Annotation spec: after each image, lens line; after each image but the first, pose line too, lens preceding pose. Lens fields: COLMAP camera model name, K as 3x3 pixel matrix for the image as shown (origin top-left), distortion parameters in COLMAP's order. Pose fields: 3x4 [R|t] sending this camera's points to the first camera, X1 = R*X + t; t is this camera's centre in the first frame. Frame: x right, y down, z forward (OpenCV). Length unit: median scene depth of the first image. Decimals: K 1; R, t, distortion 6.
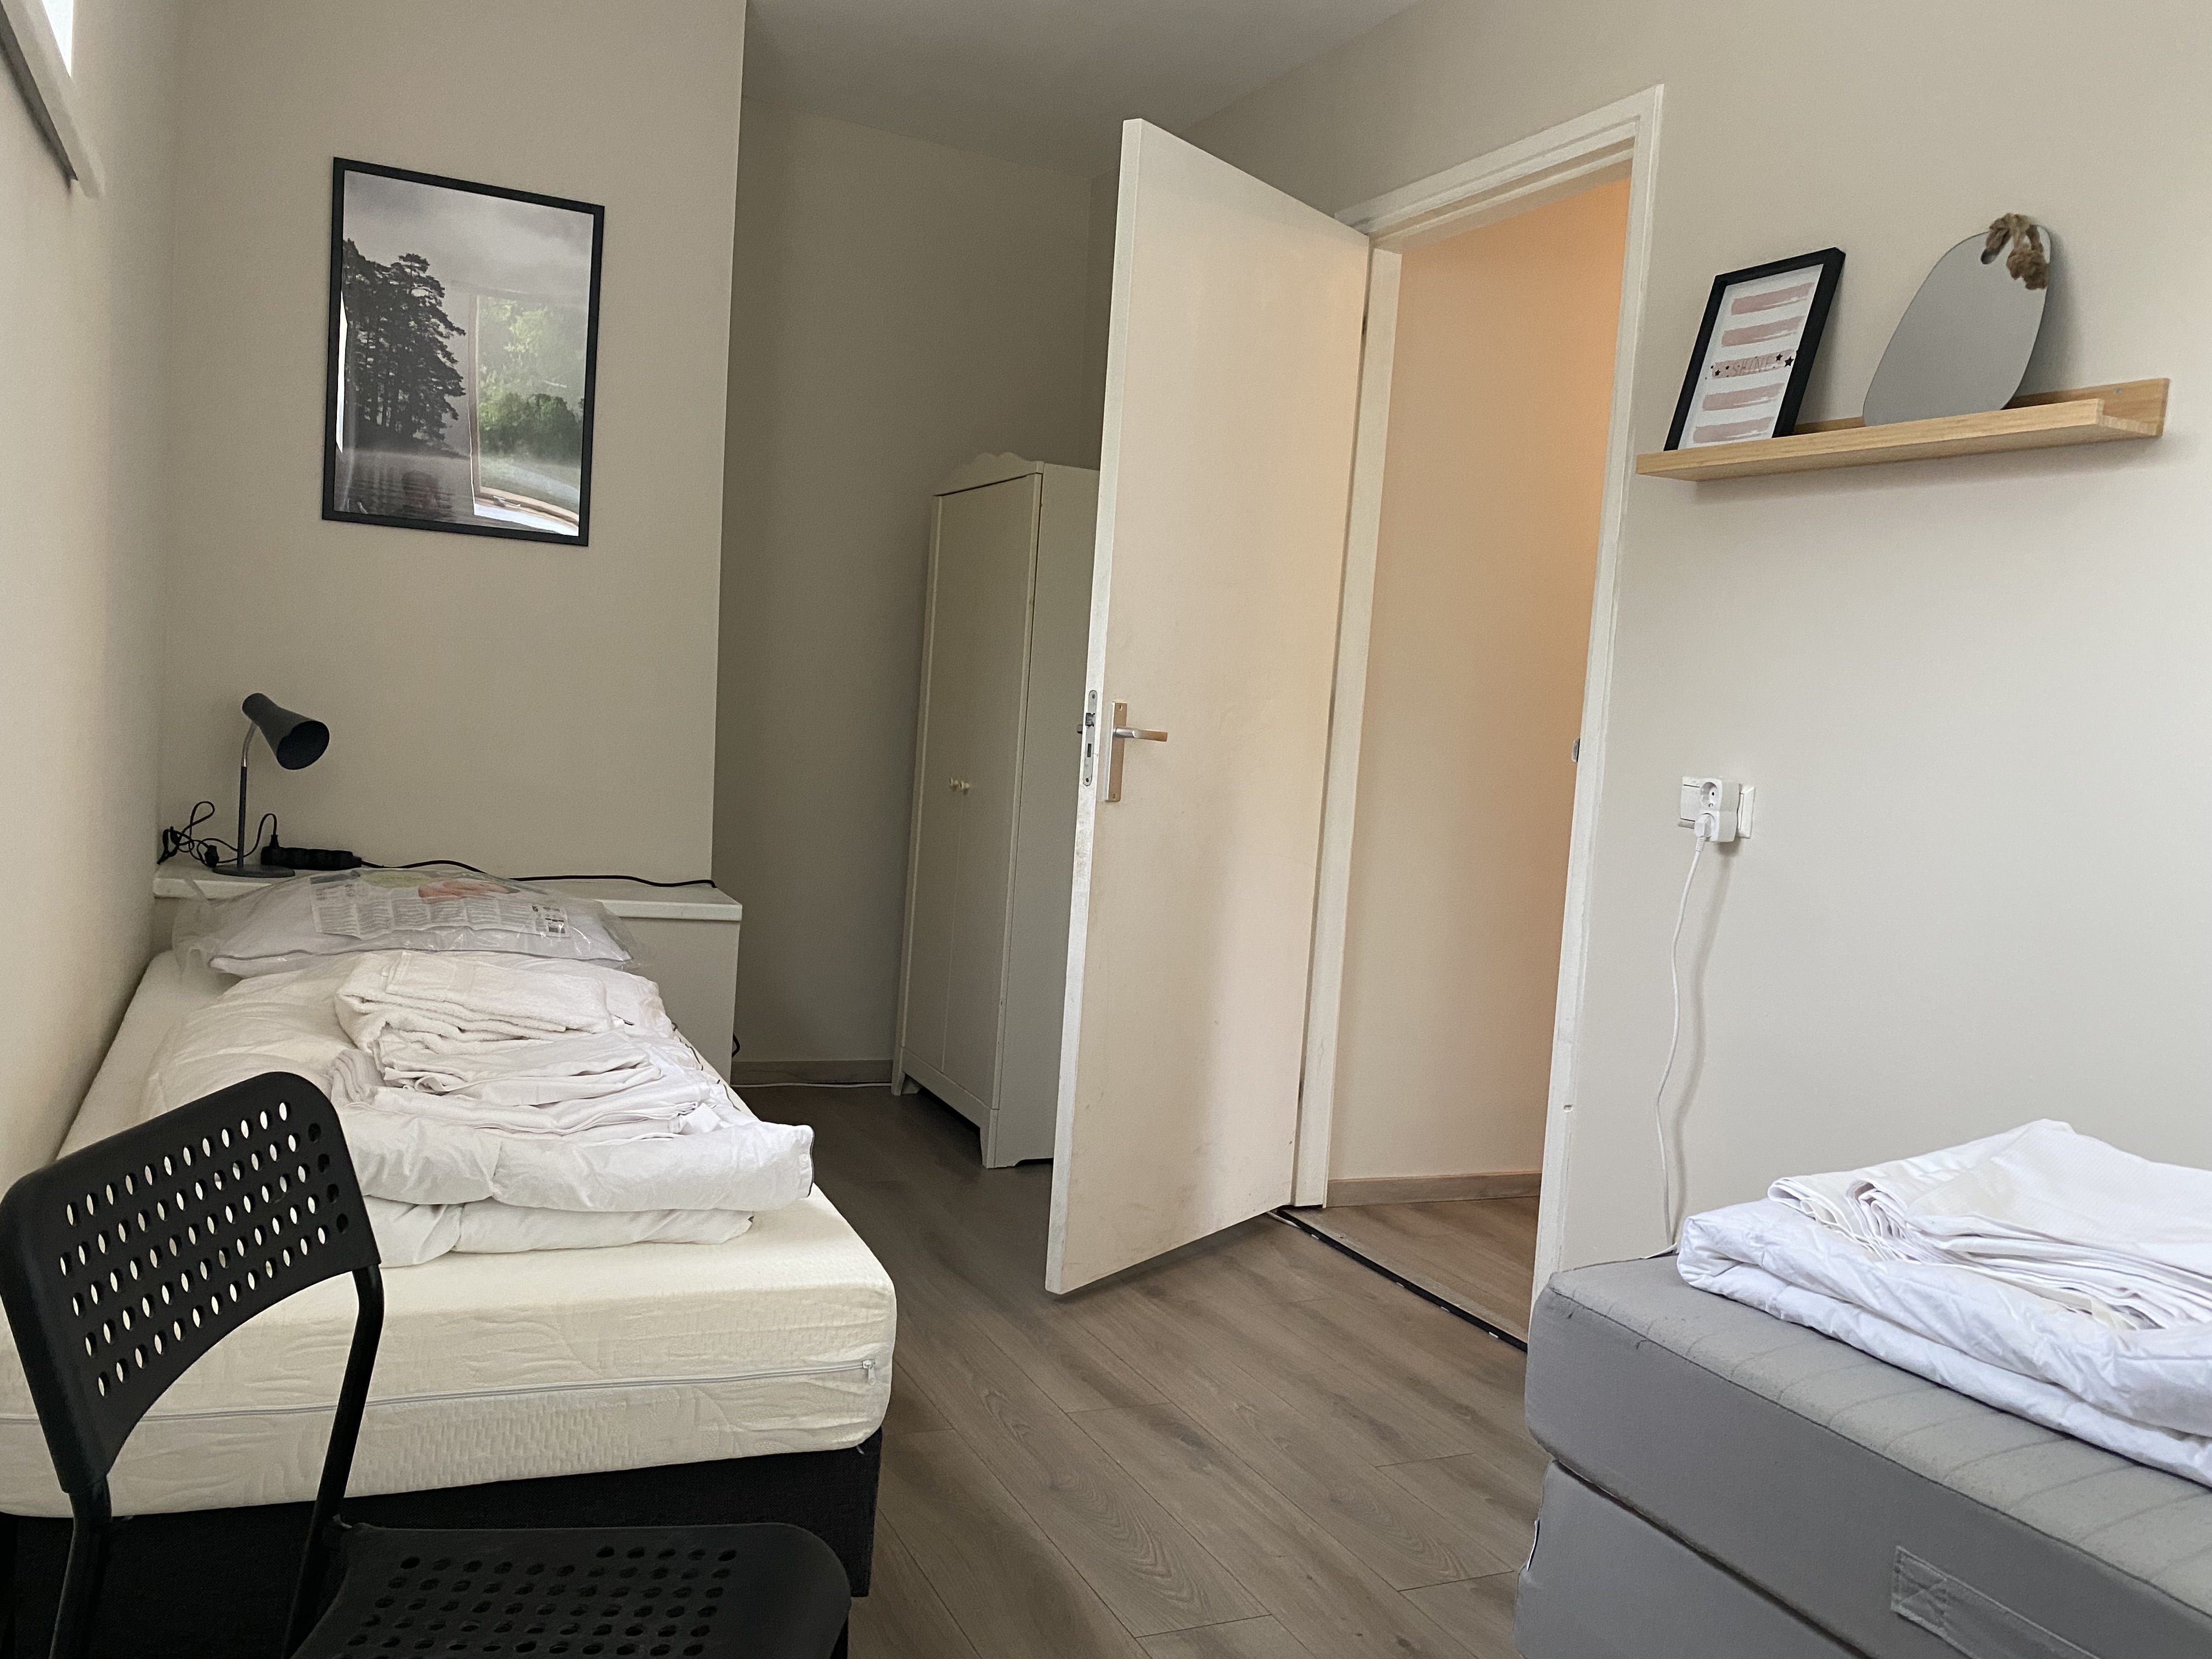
lens RADIAL K [[1690.2, 0, 1092.0], [0, 1690.2, 837.4], [0, 0, 1]] dist [0.010212, -0.005850]
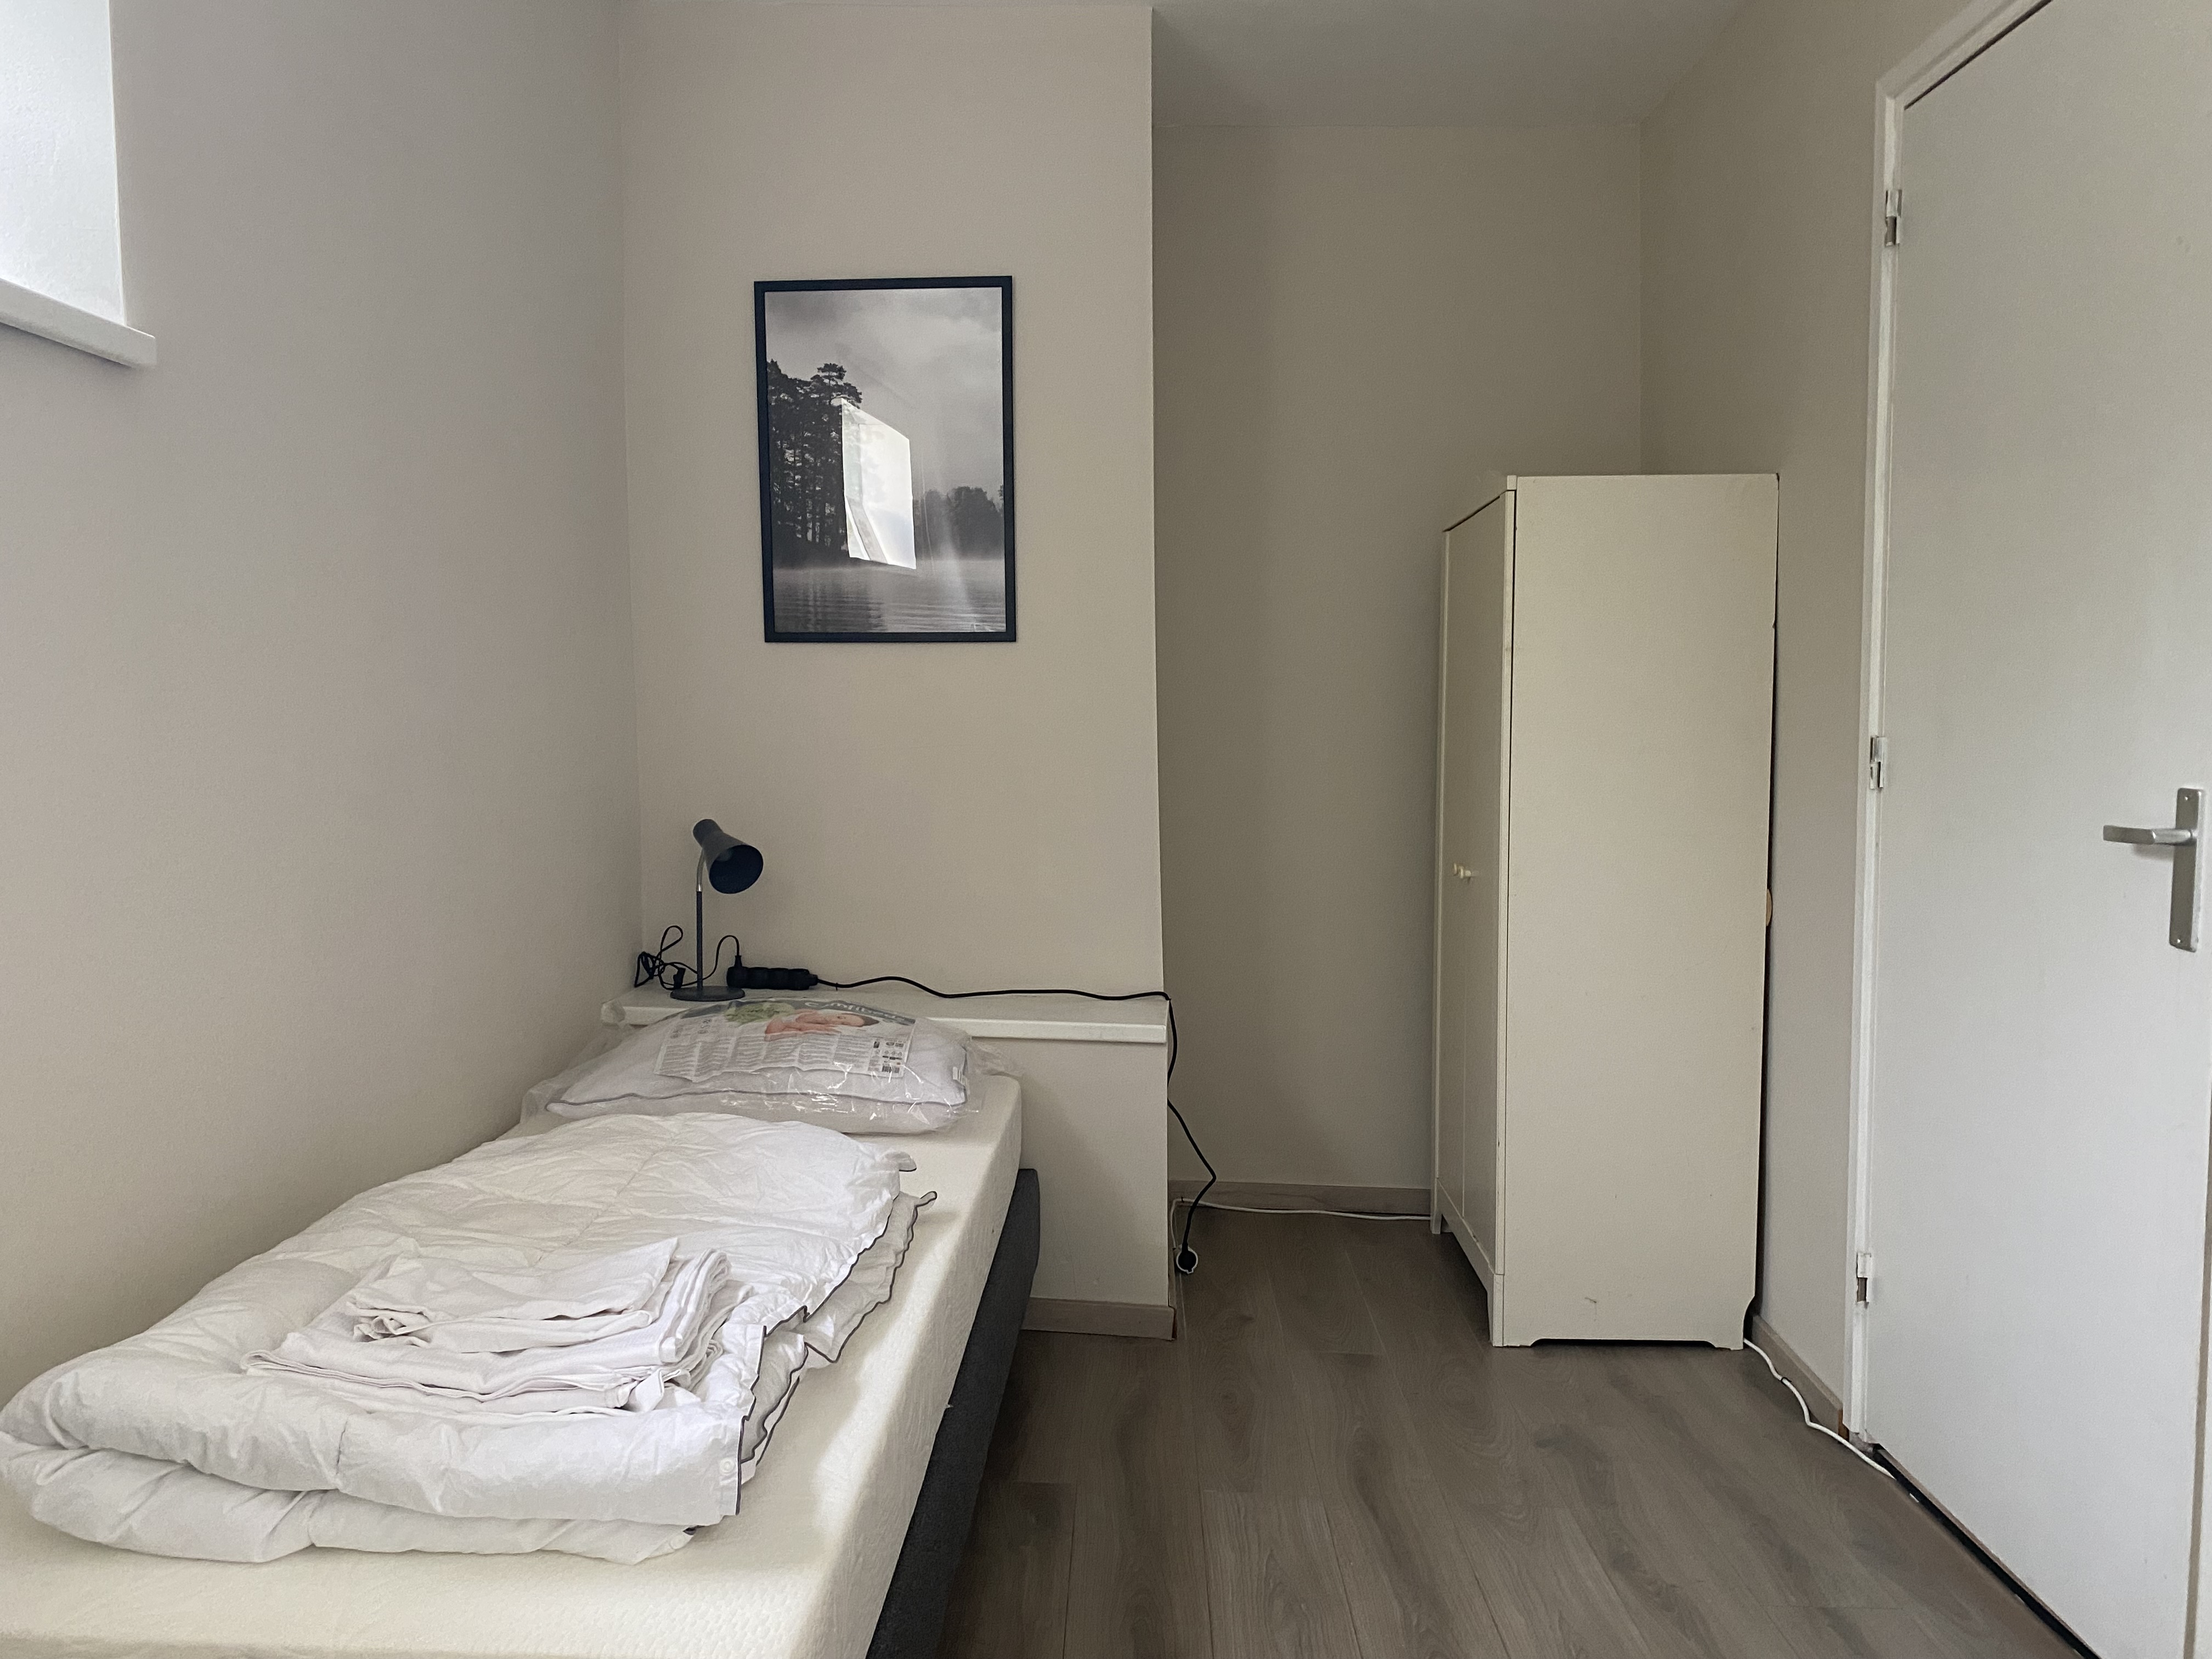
lens RADIAL K [[1675.8, 0, 1063.2], [0, 1675.8, 847.8], [0, 0, 1]] dist [0.084076, -0.100227]
pose [[0.880645, -0.042669, -0.471851, 0.169388], [0.032259, 0.999025, -0.030134, -0.029415], [0.472677, 0.011316, 0.881163, 0.203173]]
